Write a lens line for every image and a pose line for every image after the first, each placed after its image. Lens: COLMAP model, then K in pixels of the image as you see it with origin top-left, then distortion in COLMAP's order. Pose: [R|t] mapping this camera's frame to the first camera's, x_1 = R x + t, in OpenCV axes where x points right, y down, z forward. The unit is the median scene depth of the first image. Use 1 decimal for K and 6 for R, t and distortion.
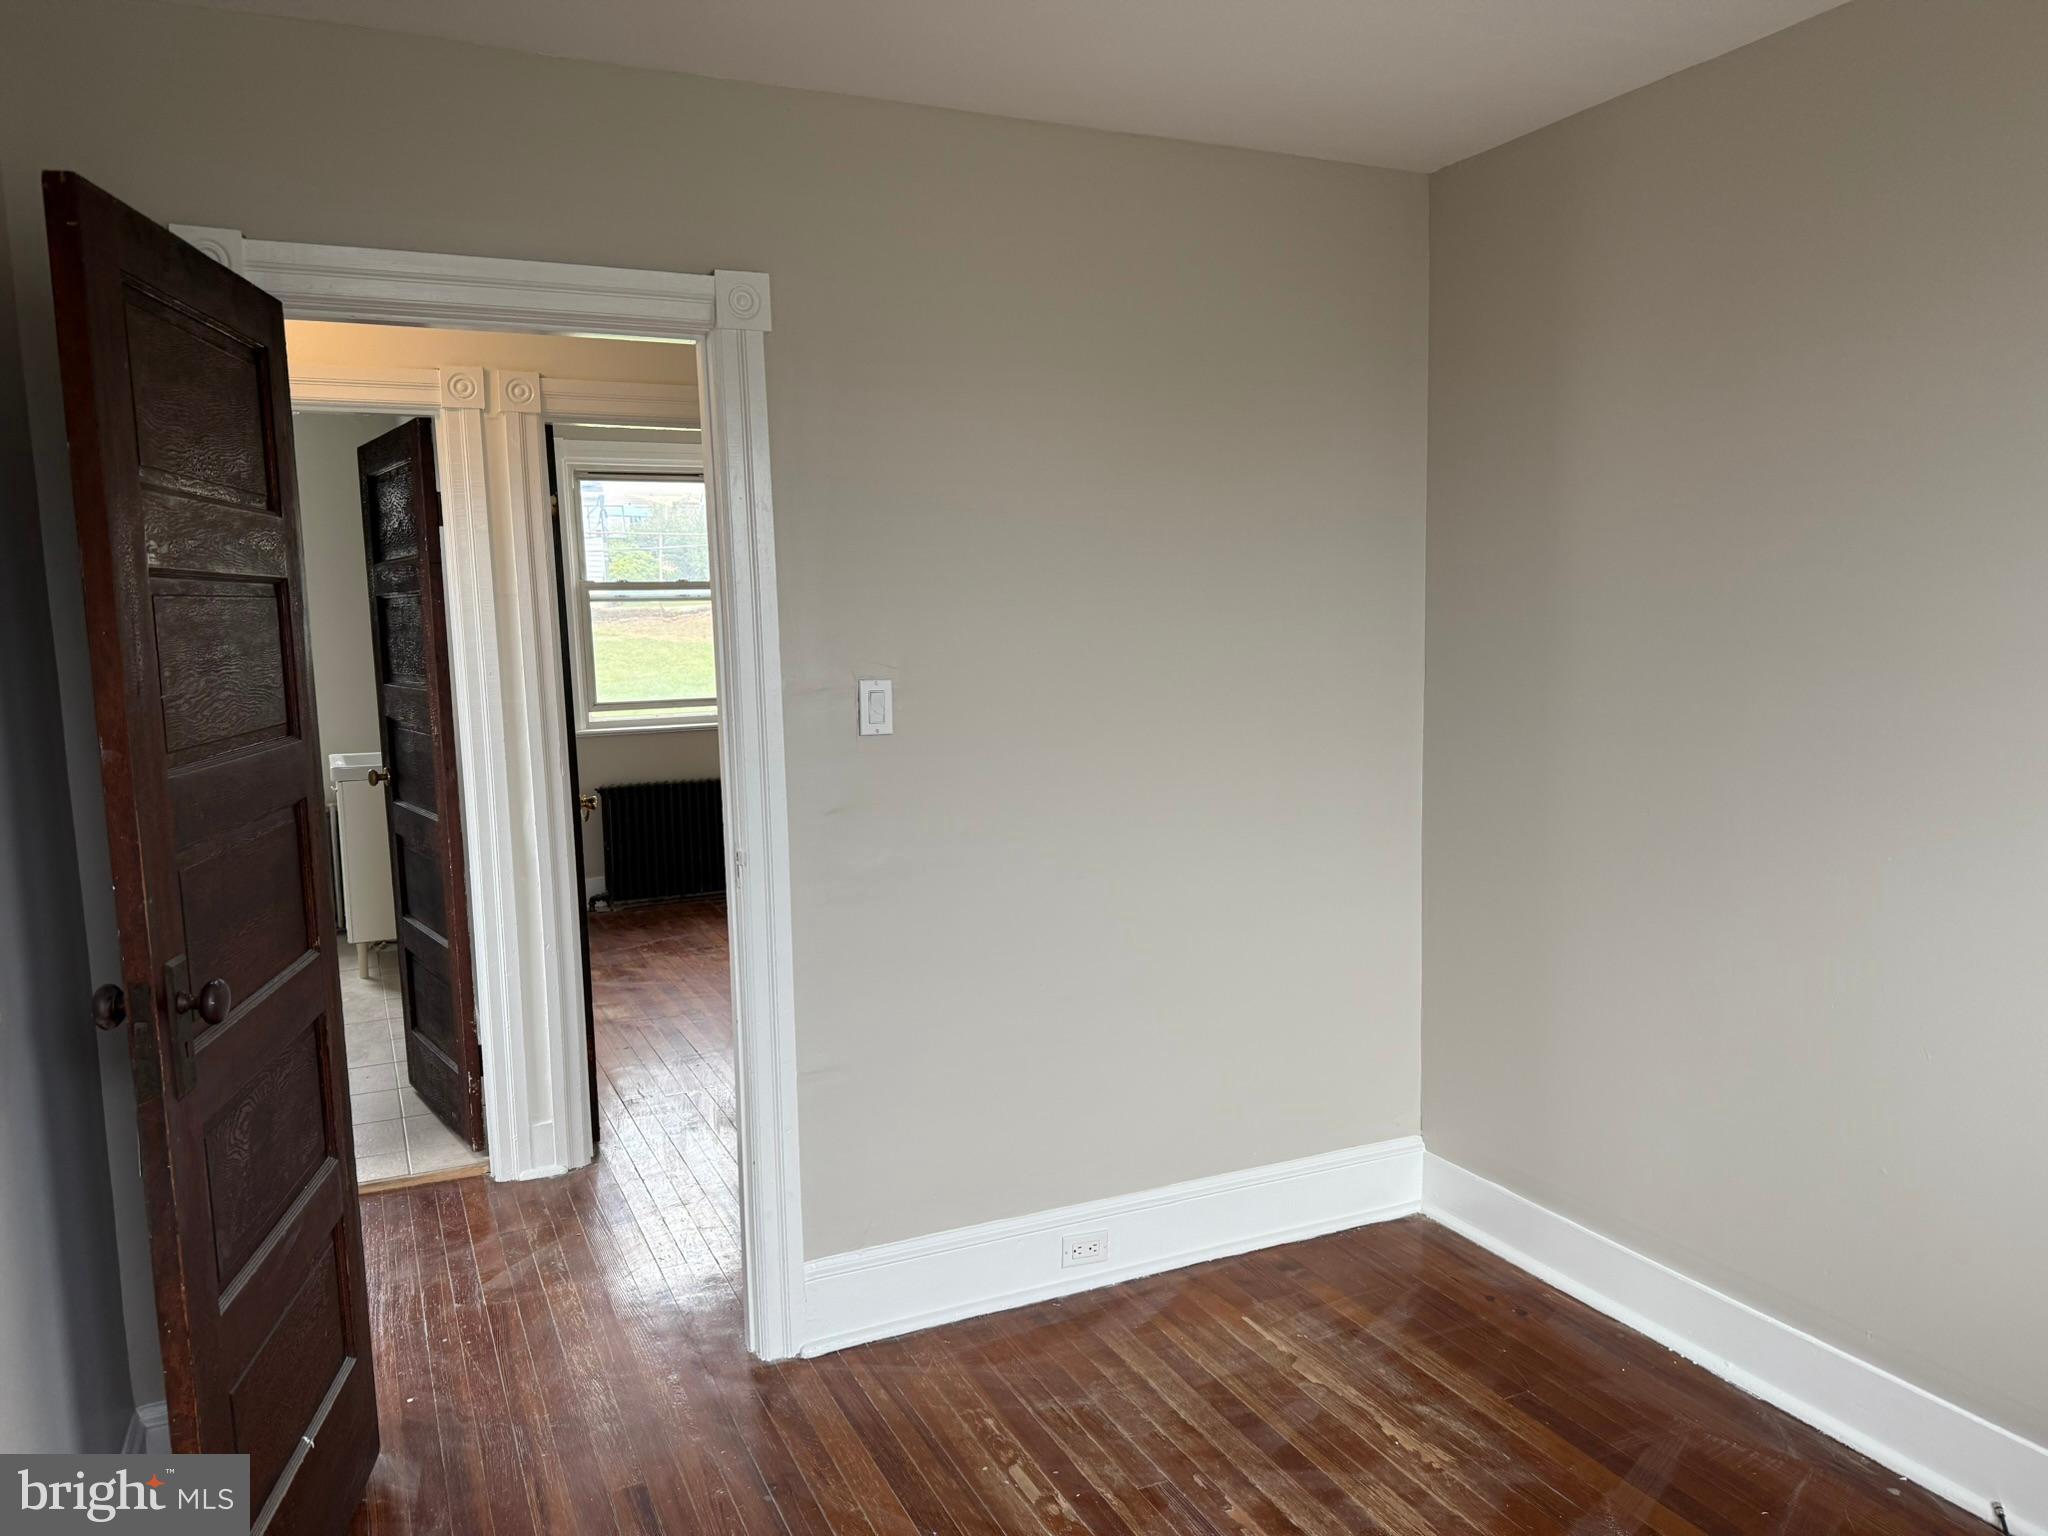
lens RADIAL K [[1427.8, 0, 1037.3], [0, 1427.8, 761.3], [0, 0, 1]] dist [0.134533, -0.218467]
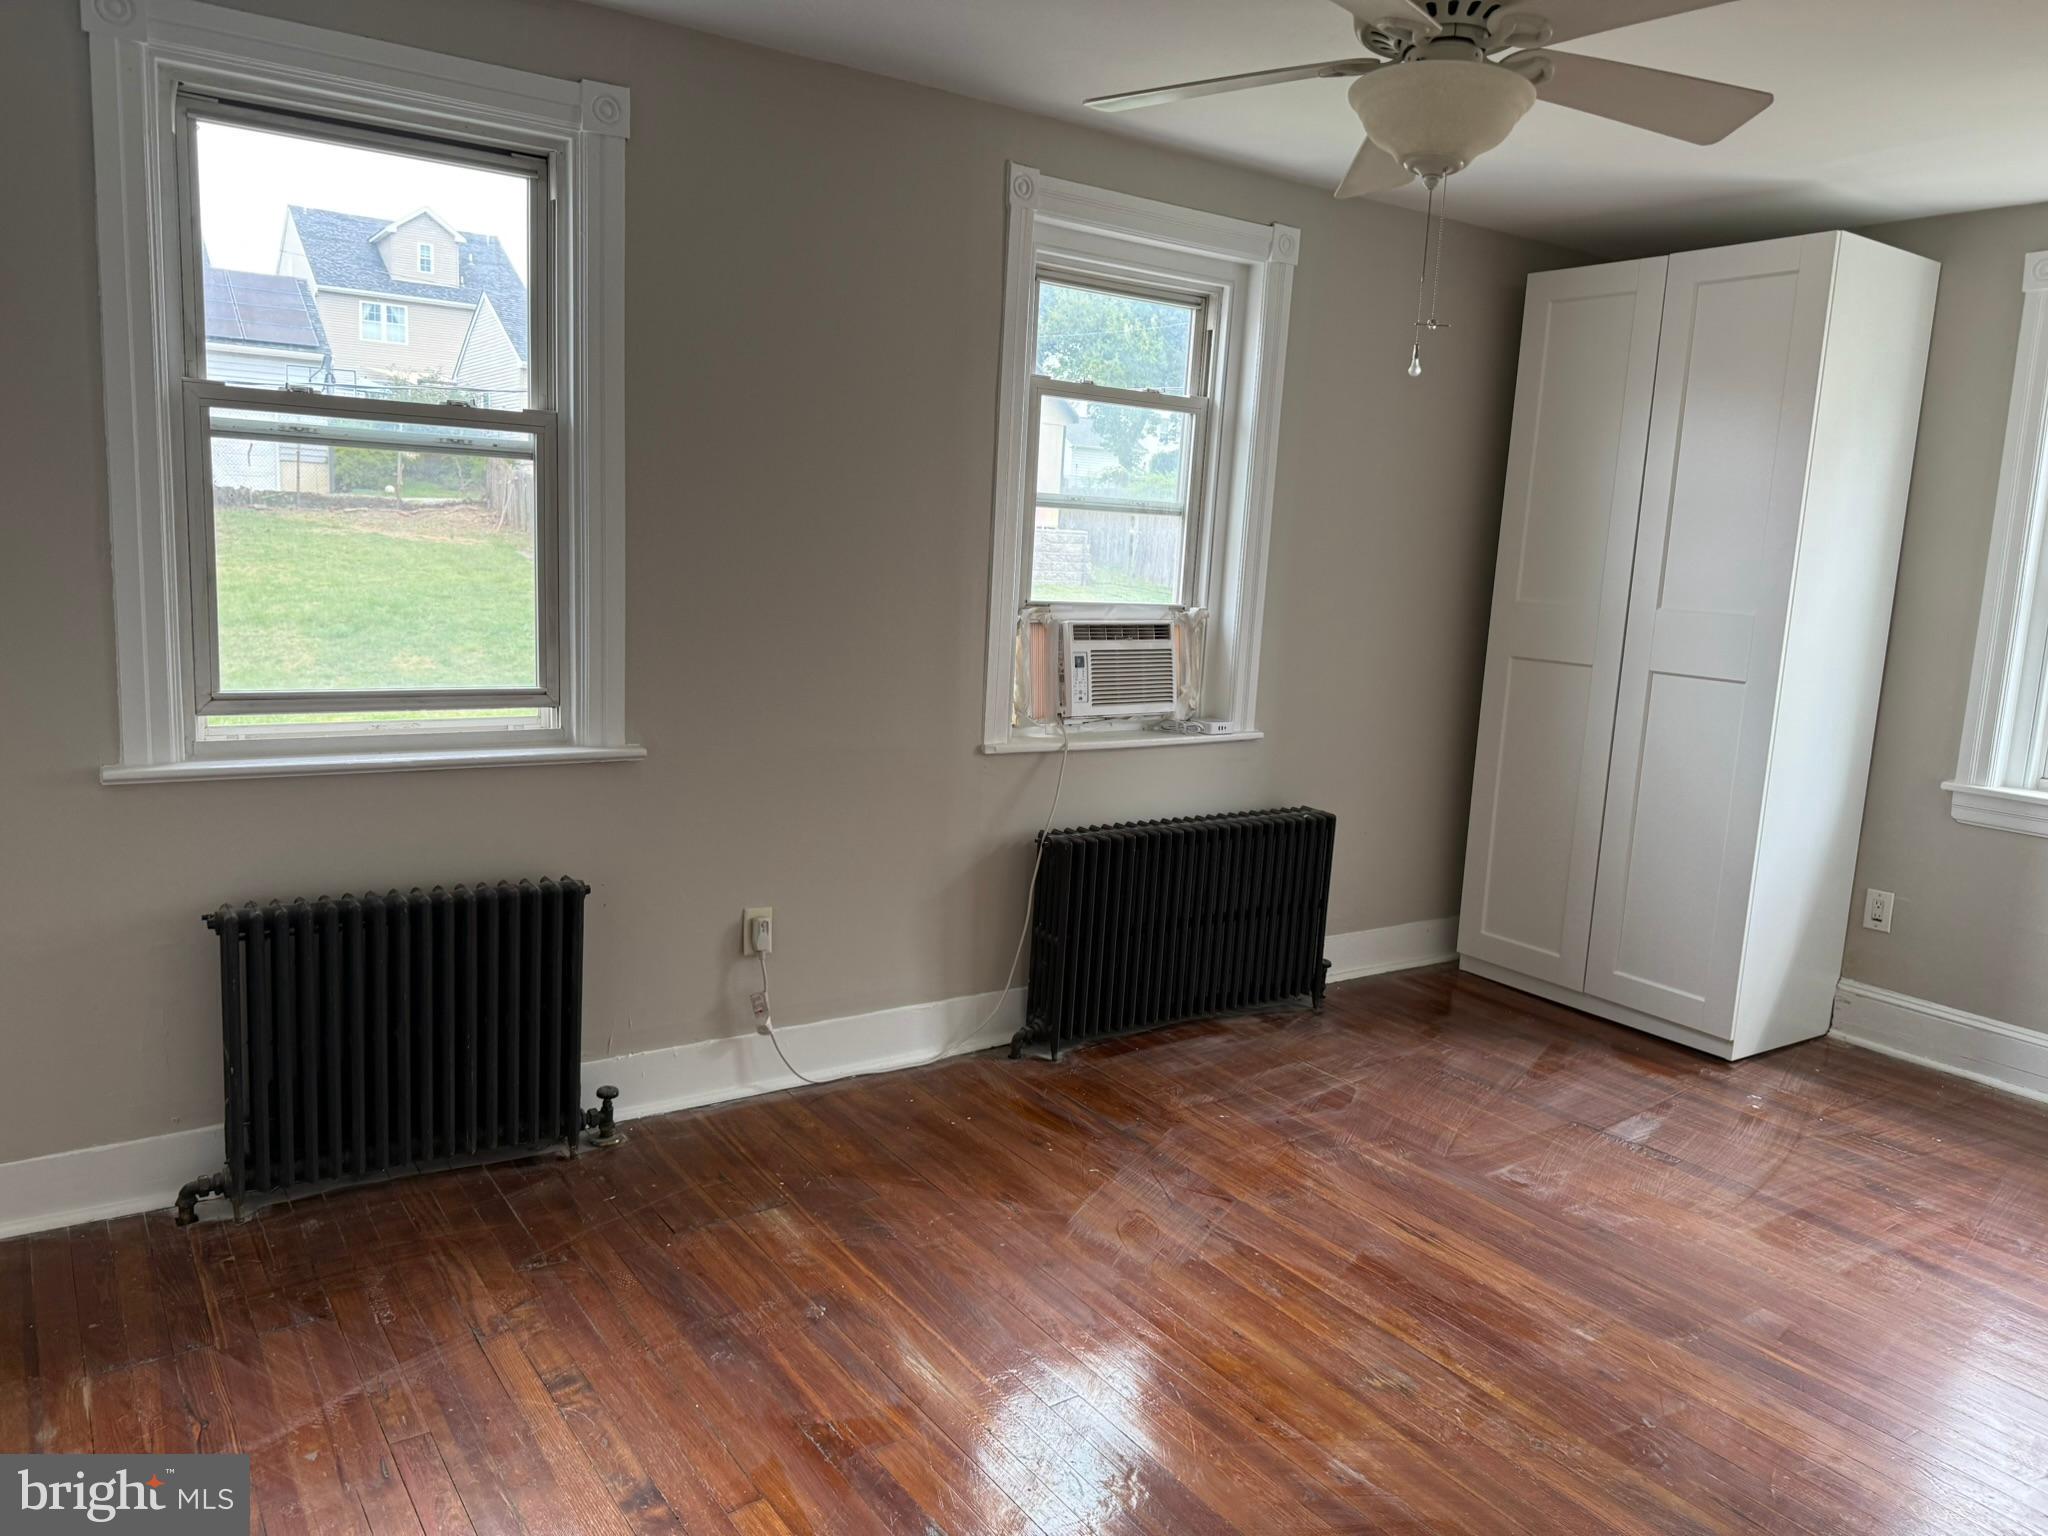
lens RADIAL K [[1427.8, 0, 1037.3], [0, 1427.8, 761.3], [0, 0, 1]] dist [0.134533, -0.218467]
pose [[0.985148, 0.050307, 0.164175, -0.146250], [-0.057481, 0.997575, 0.039237, -0.049698], [-0.161803, -0.048092, 0.985651, 0.559017]]
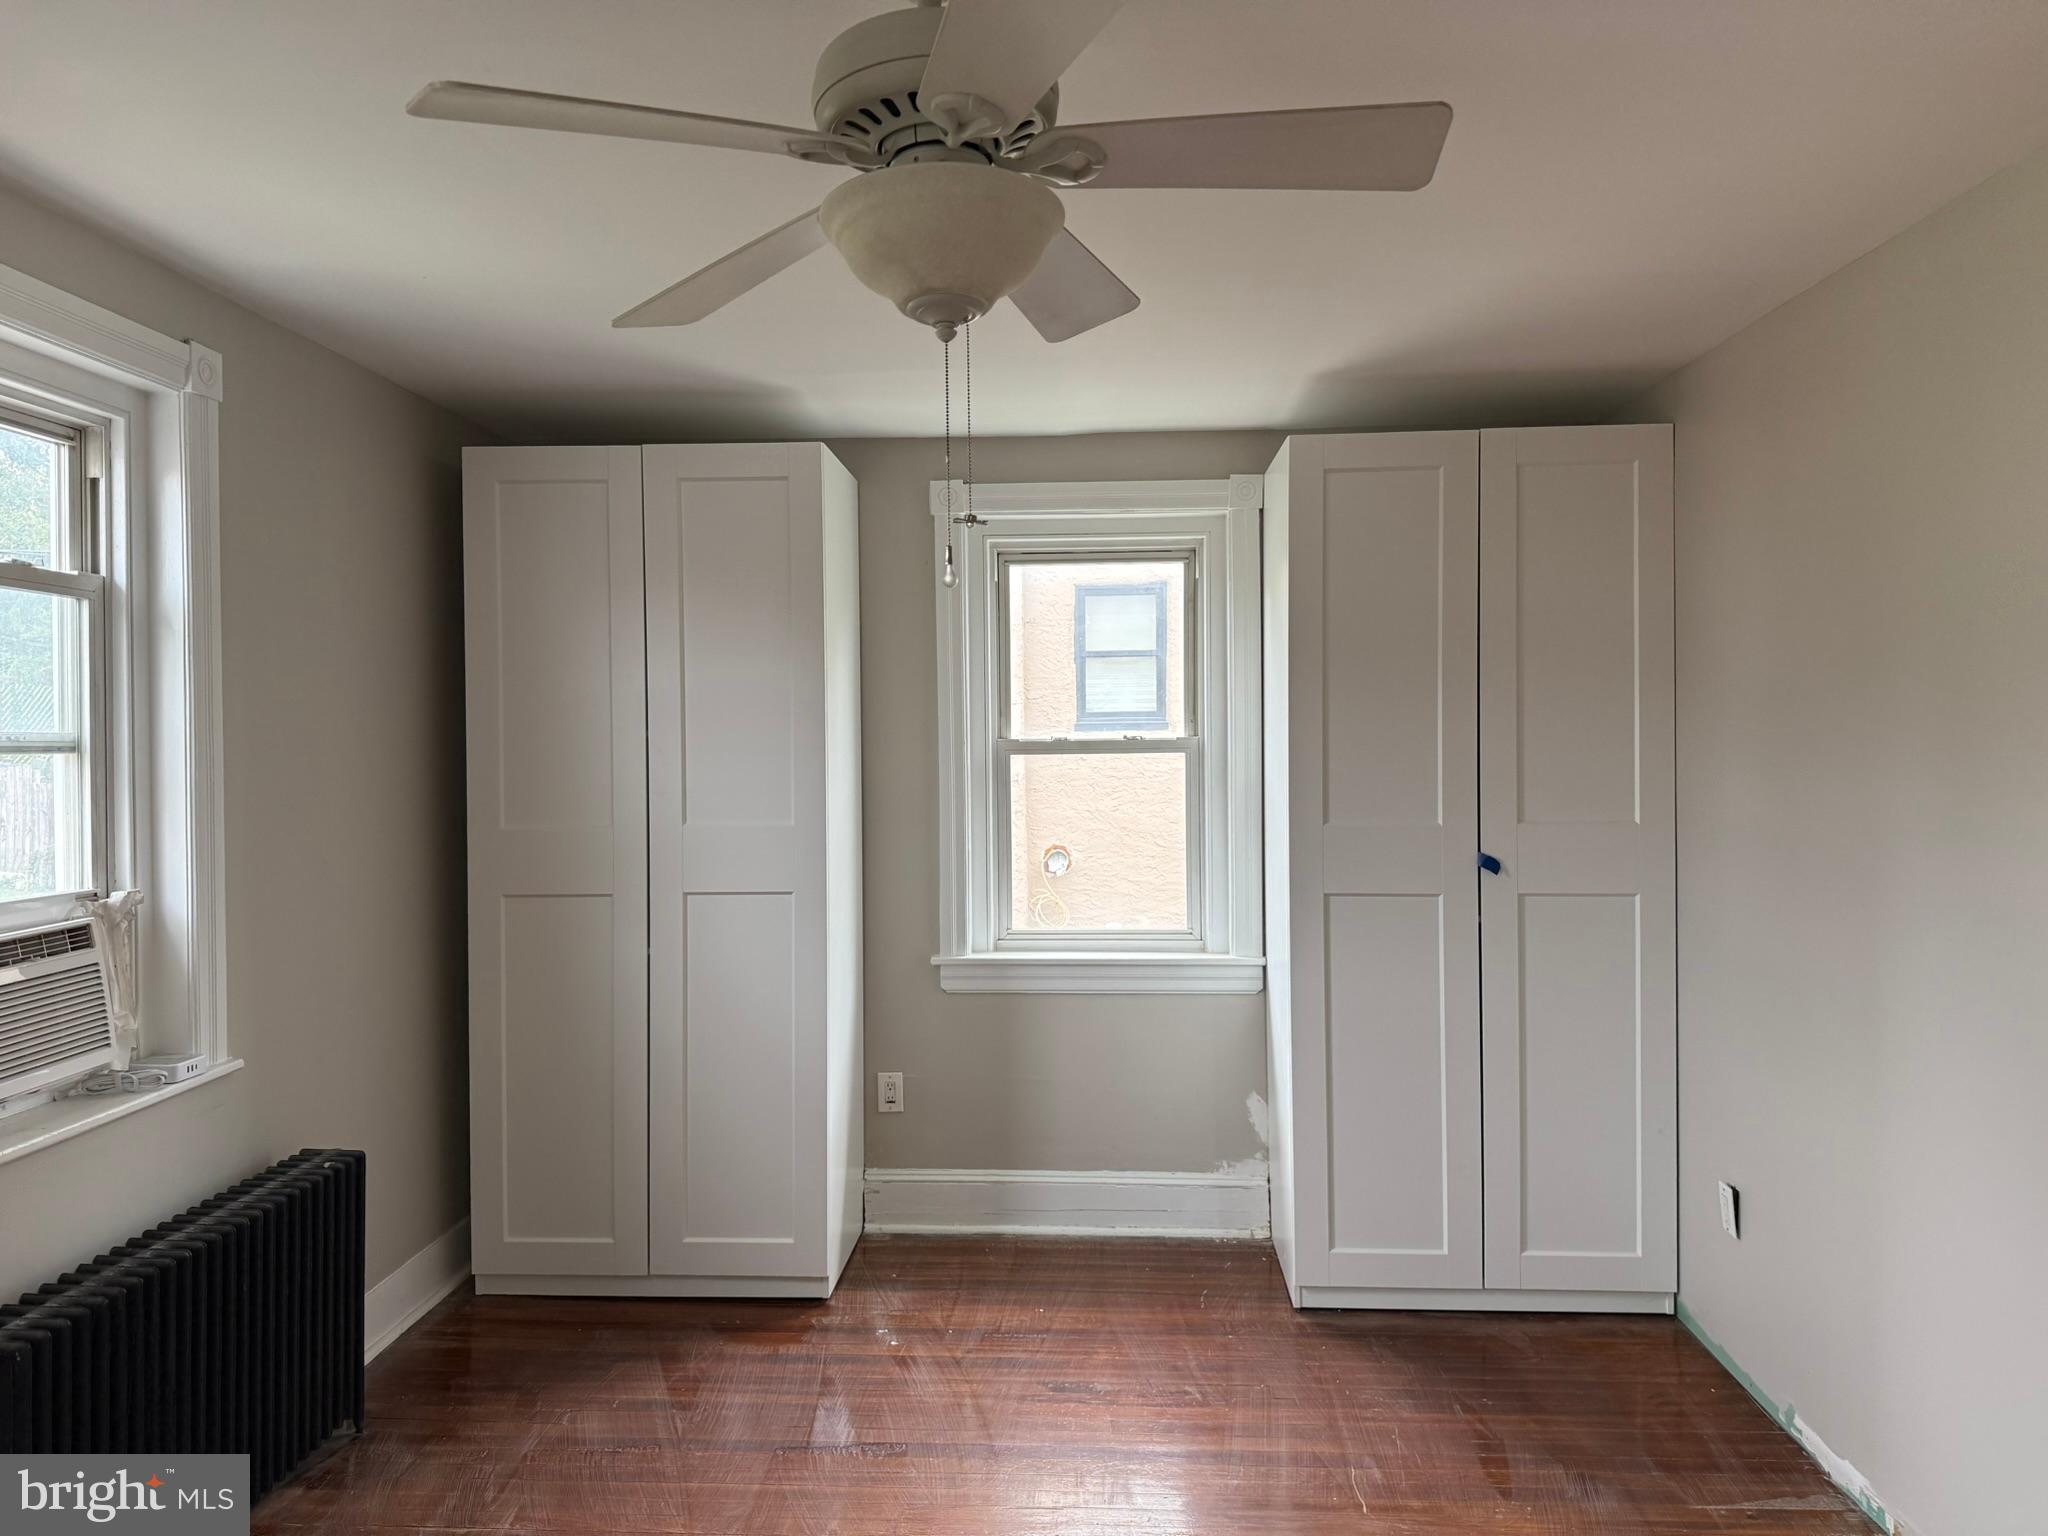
lens RADIAL K [[1443.3, 0, 1015.6], [0, 1443.3, 761.0], [0, 0, 1]] dist [0.083056, -0.105873]
pose [[0.487830, 0.008306, 0.872899, -0.212255], [0.094301, 0.993601, -0.062156, -0.081264], [-0.867830, 0.112637, 0.483926, 0.734877]]
